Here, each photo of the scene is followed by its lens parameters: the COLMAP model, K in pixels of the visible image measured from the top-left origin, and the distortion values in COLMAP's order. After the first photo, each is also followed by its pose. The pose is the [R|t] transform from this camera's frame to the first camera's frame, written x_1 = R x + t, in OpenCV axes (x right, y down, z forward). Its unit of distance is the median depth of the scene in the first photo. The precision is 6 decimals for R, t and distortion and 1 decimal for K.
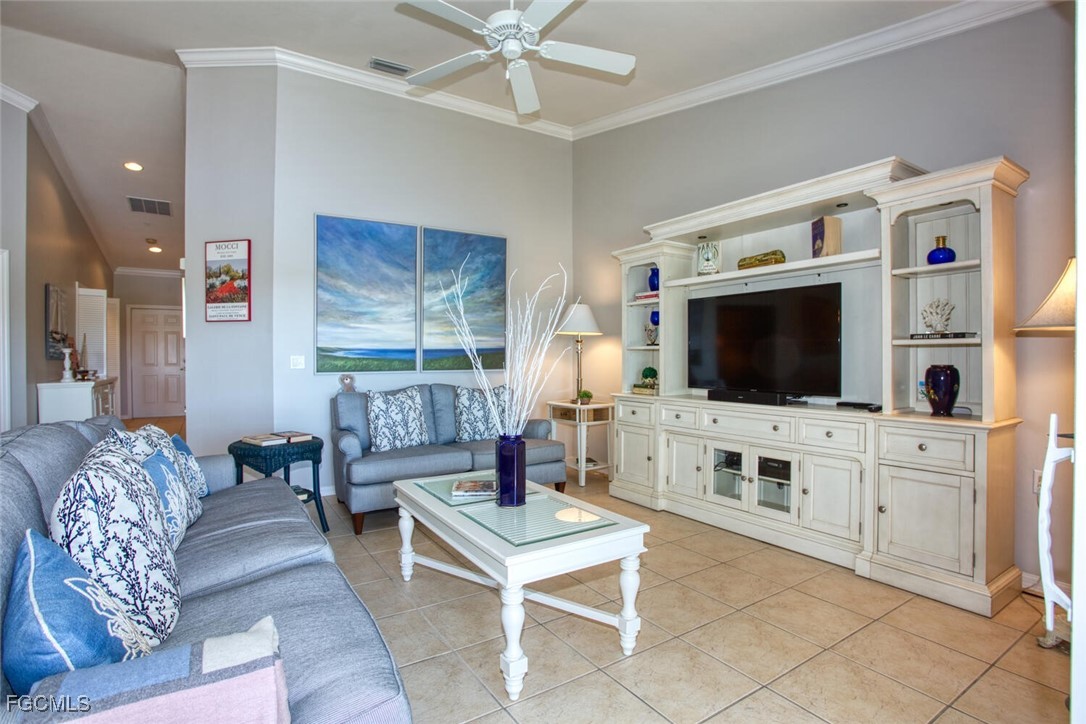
lens RADIAL K [[522.5, 0, 545.6], [0, 522.5, 363.5], [0, 0, 1]] dist [-0.056924, 0.010109]
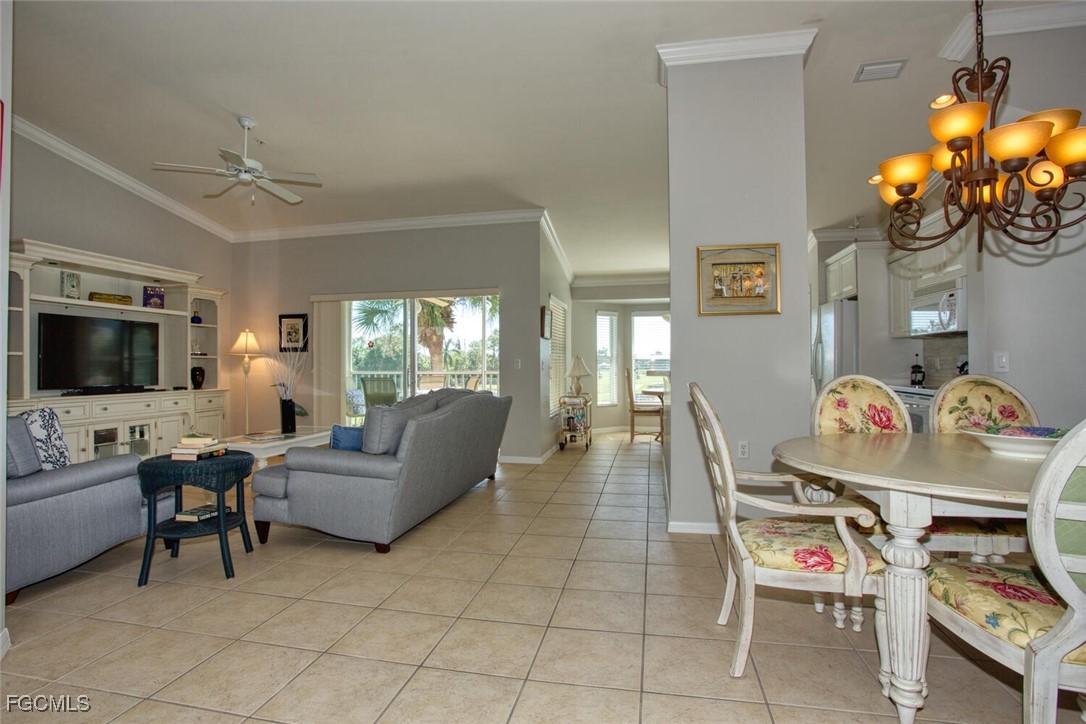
lens RADIAL K [[522.5, 0, 535.0], [0, 522.5, 359.3], [0, 0, 1]] dist [-0.056924, 0.010109]
pose [[-0.697448, 0.013484, 0.716508, -1.319862], [0.015601, 0.999872, -0.003631, 0.000524], [-0.716465, 0.008645, -0.697569, 1.011733]]
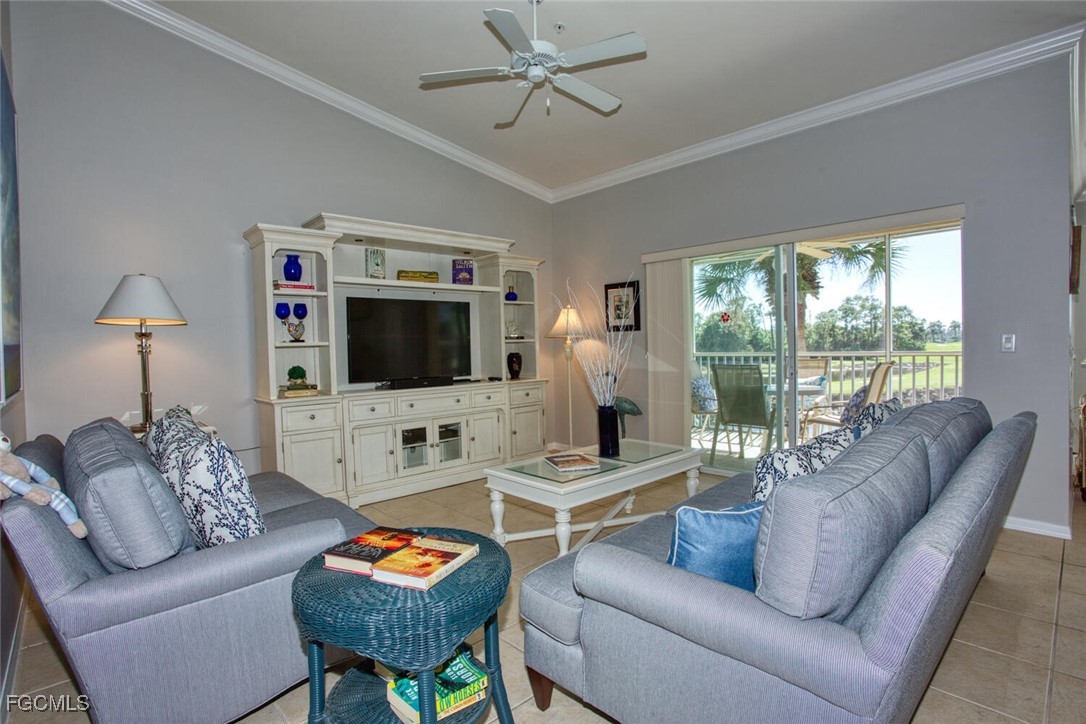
lens RADIAL K [[522.5, 0, 542.5], [0, 522.5, 356.6], [0, 0, 1]] dist [-0.056924, 0.010109]
pose [[-0.157212, -0.015985, 0.987436, -0.810523], [0.035819, 0.999119, 0.021877, -0.015244], [-0.986915, 0.038809, -0.156501, 0.799974]]
